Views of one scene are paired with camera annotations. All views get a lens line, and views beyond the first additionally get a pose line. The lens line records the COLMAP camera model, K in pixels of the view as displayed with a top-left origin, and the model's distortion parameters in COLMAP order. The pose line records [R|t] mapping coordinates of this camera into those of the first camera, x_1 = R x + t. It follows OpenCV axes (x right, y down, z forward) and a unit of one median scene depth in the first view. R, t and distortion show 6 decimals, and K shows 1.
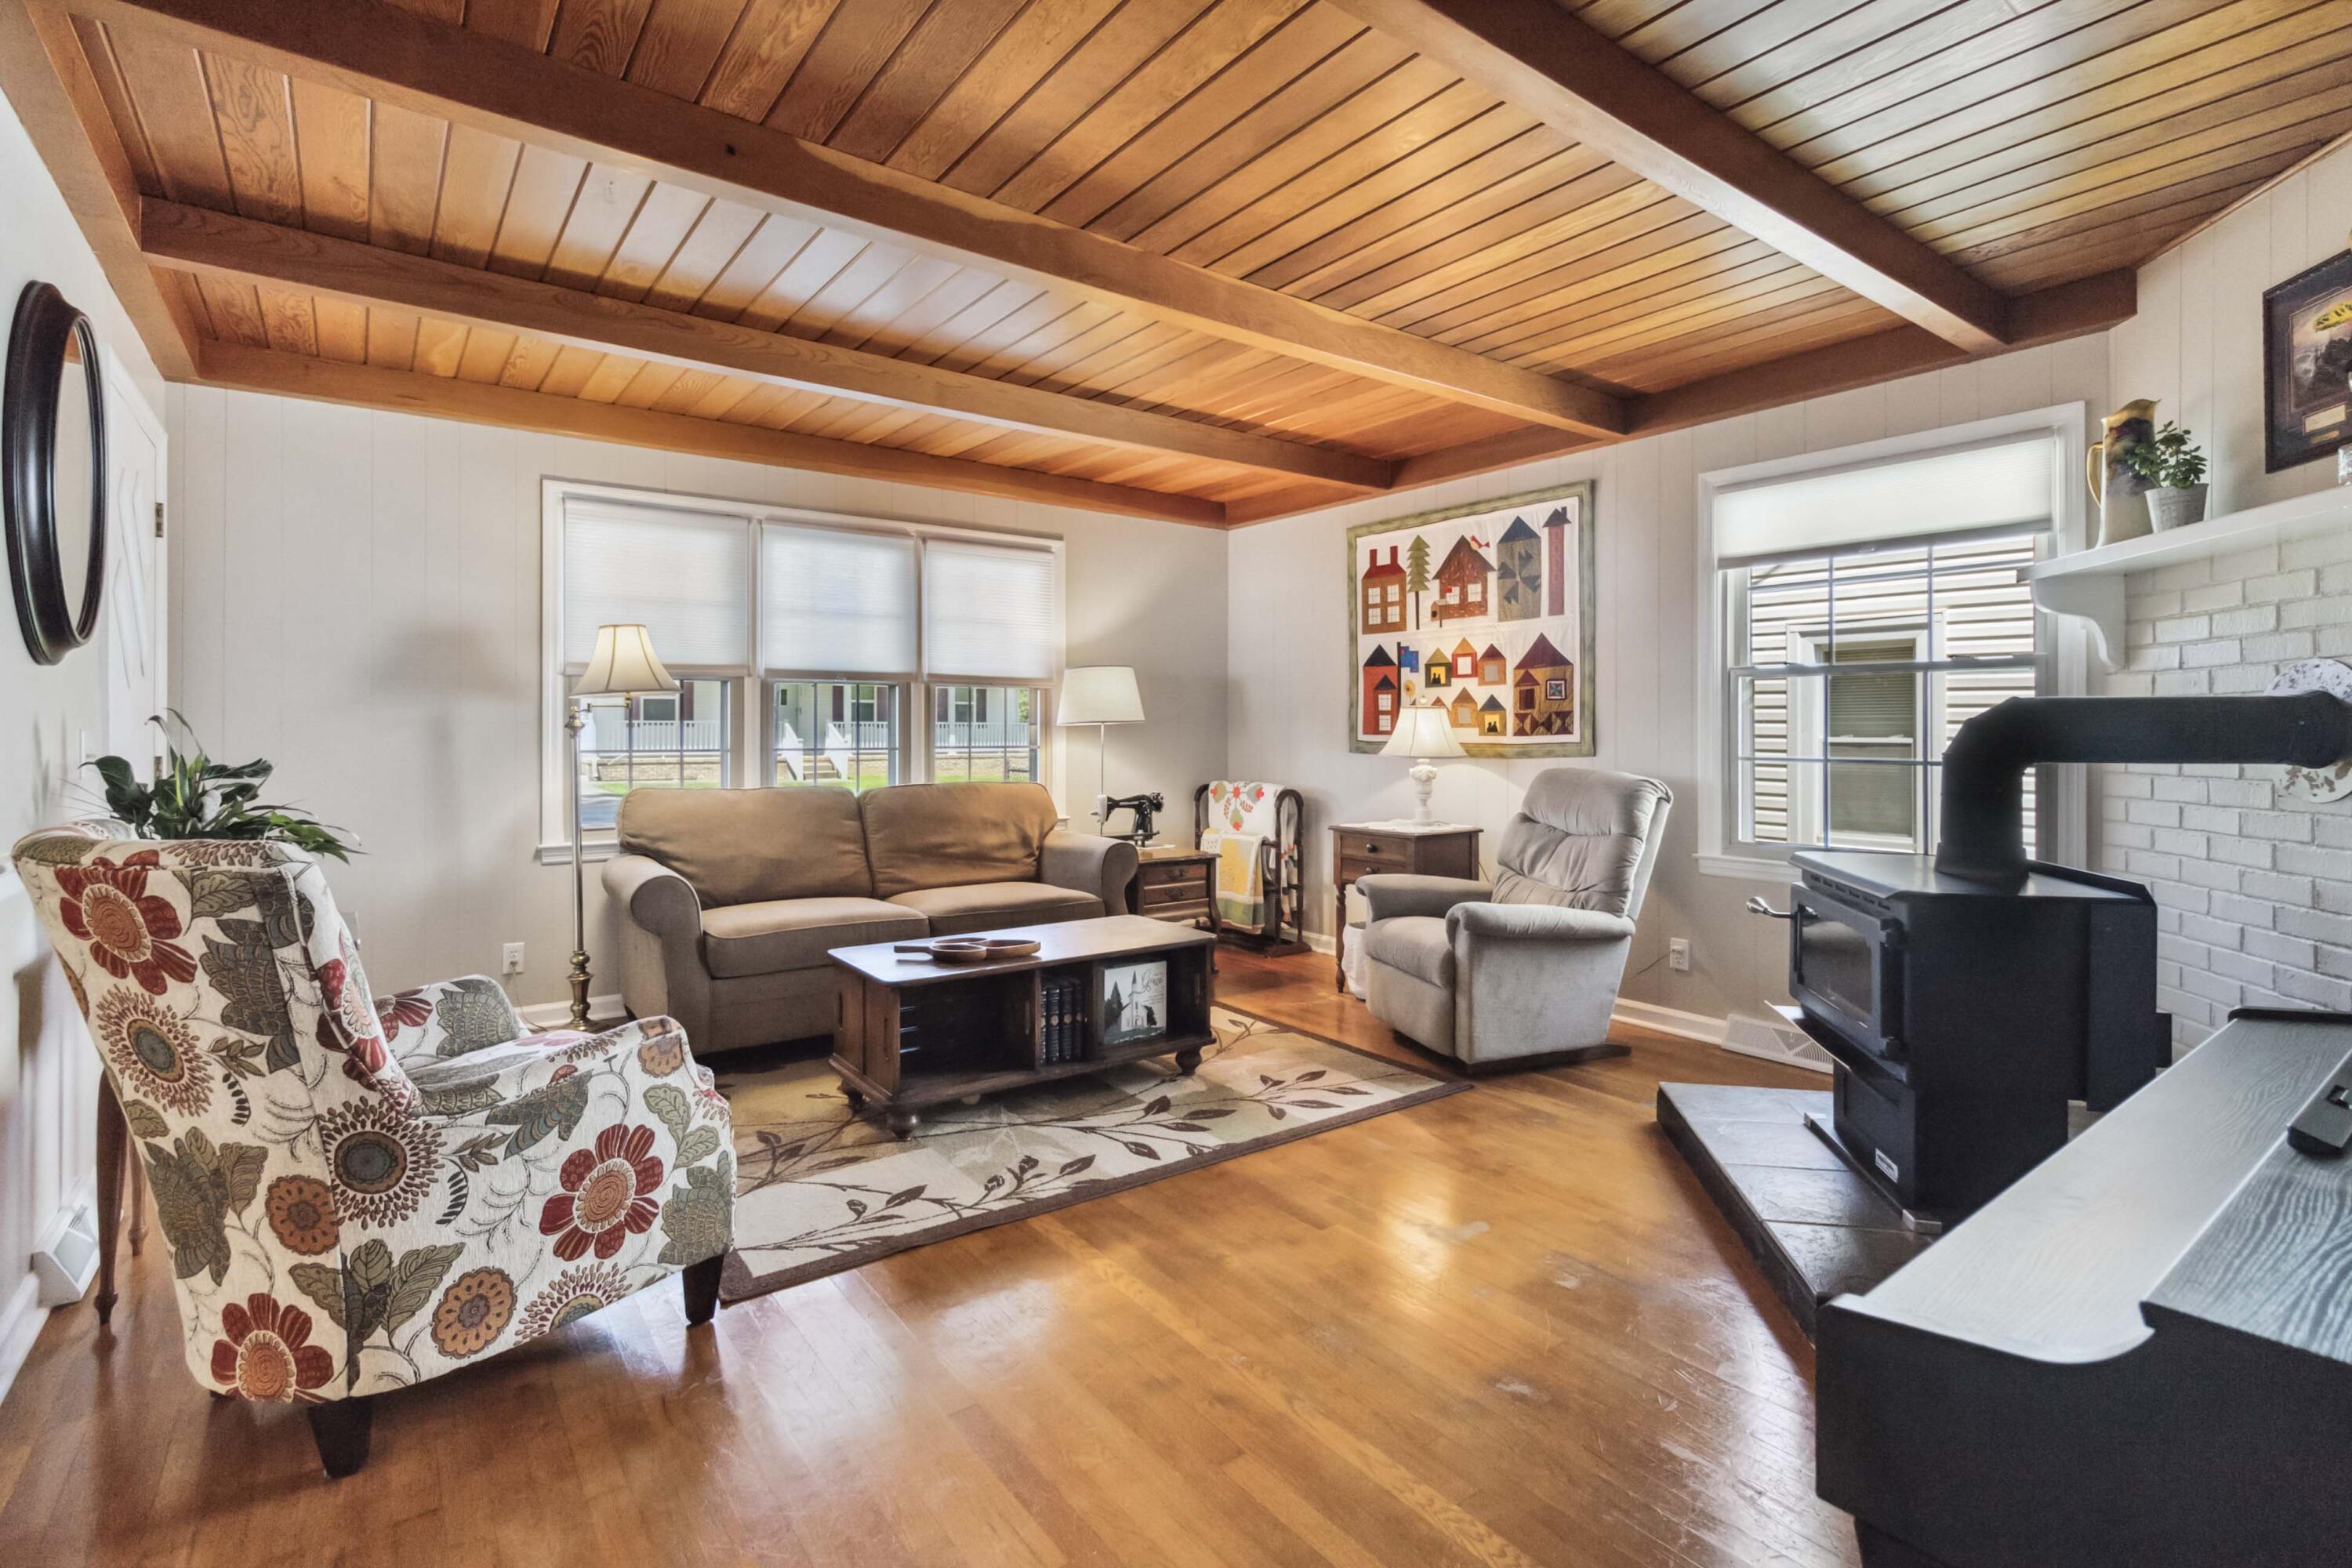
lens RADIAL K [[1104.0, 0, 1192.6], [0, 1104.0, 737.3], [0, 0, 1]] dist [0.000147, 0.000813]
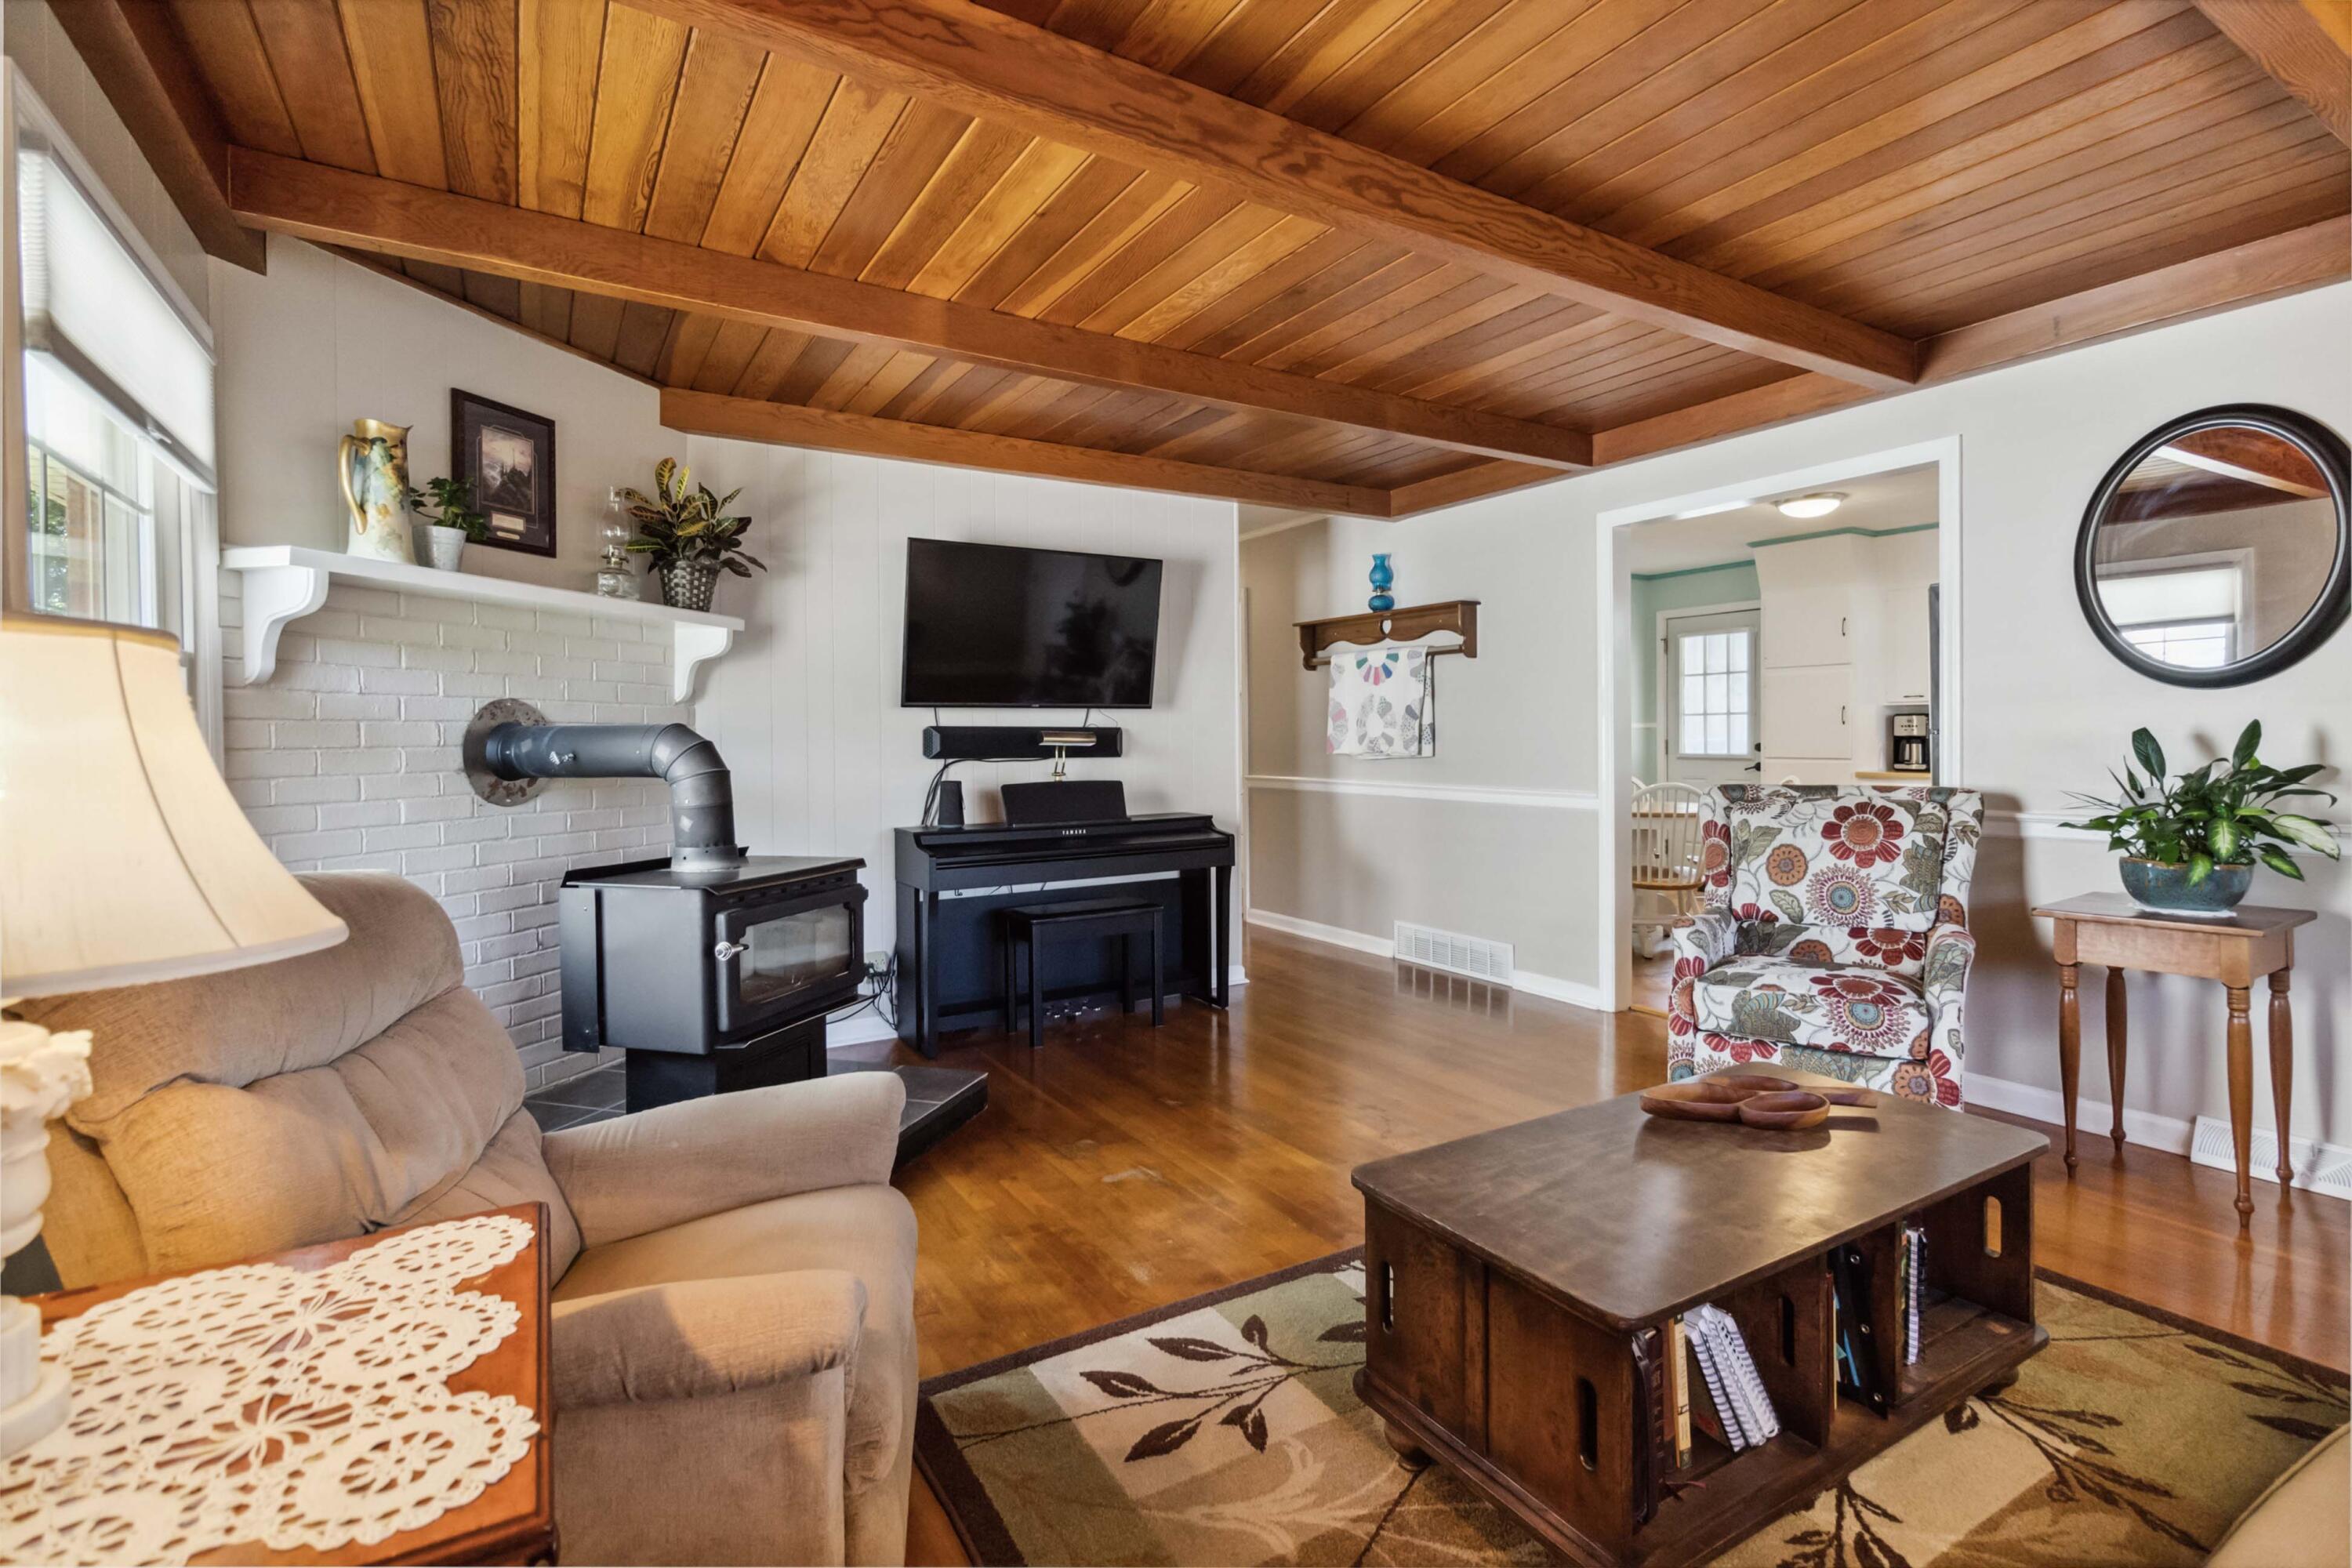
lens RADIAL K [[1104.0, 0, 1162.7], [0, 1104.0, 754.1], [0, 0, 1]] dist [0.000147, 0.000813]
pose [[-0.993209, 0.005324, 0.116219, 0.037123], [0.007290, 0.999837, 0.016499, -0.010569], [-0.116113, 0.017234, -0.993087, 1.151397]]
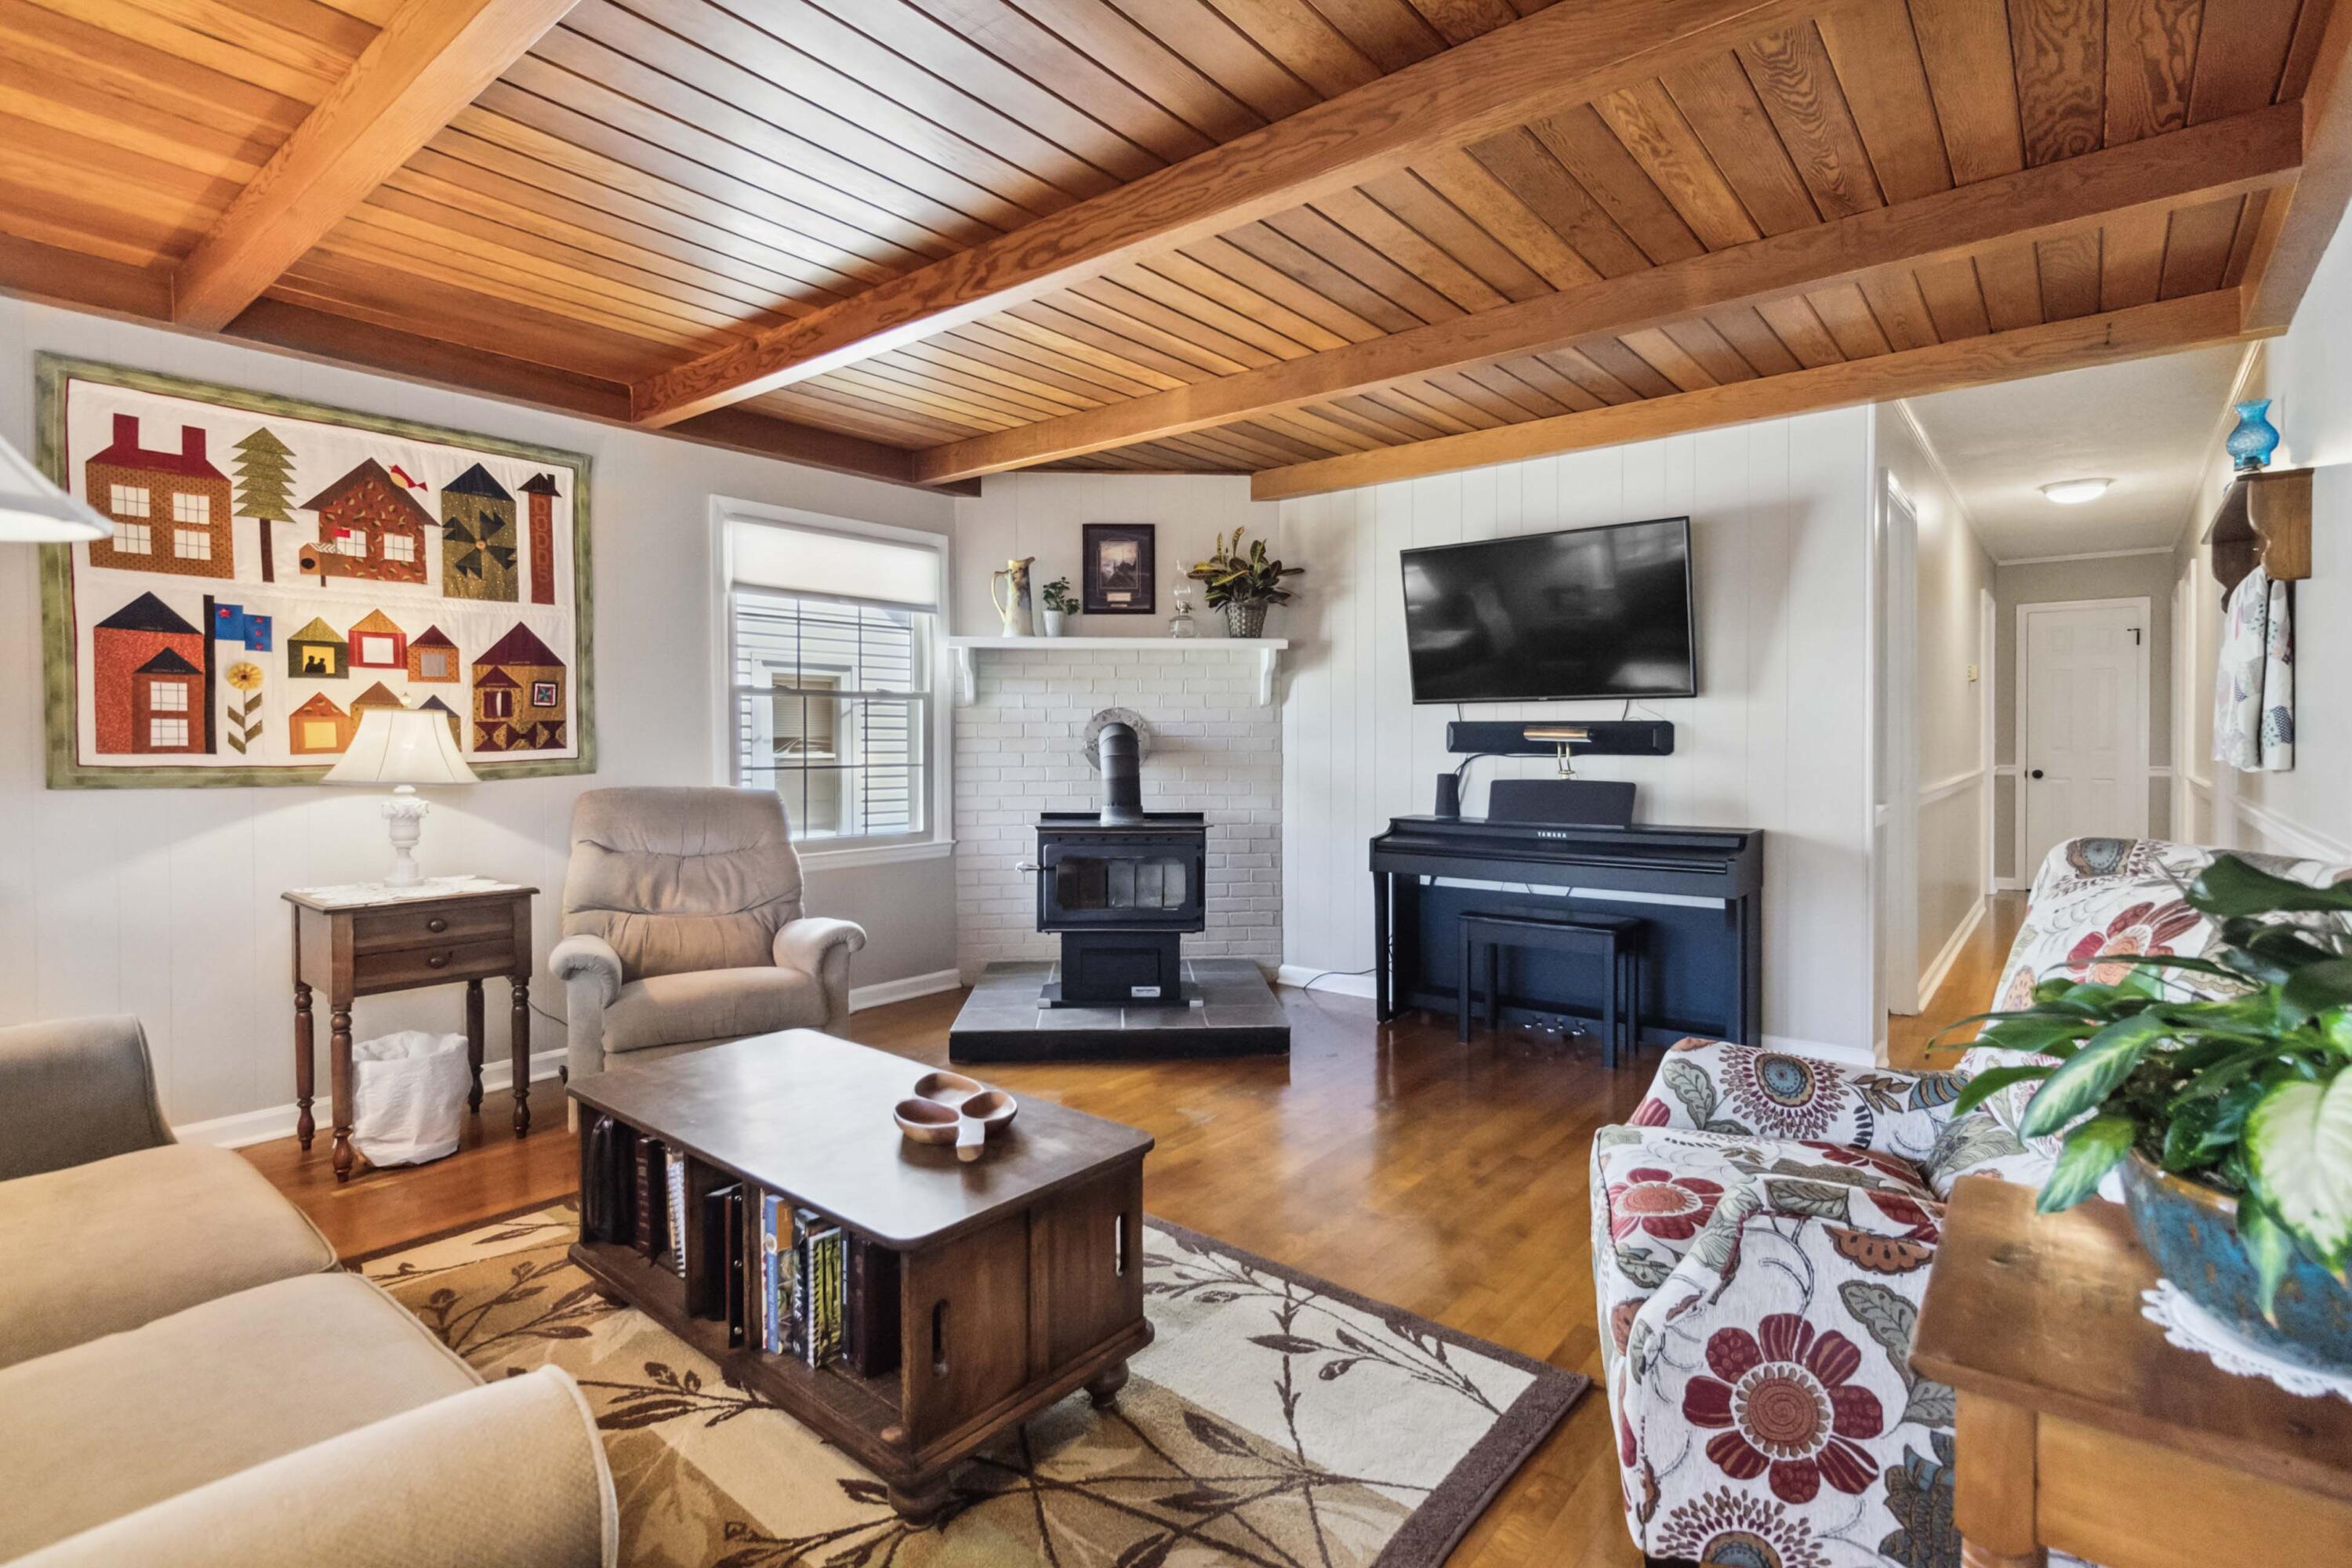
lens RADIAL K [[1104.0, 0, 1171.5], [0, 1104.0, 764.4], [0, 0, 1]] dist [0.000147, 0.000813]
pose [[-0.226775, -0.025105, 0.973624, -0.565269], [0.006014, 0.999613, 0.027176, -0.010055], [-0.973929, 0.012018, -0.226536, 0.711514]]
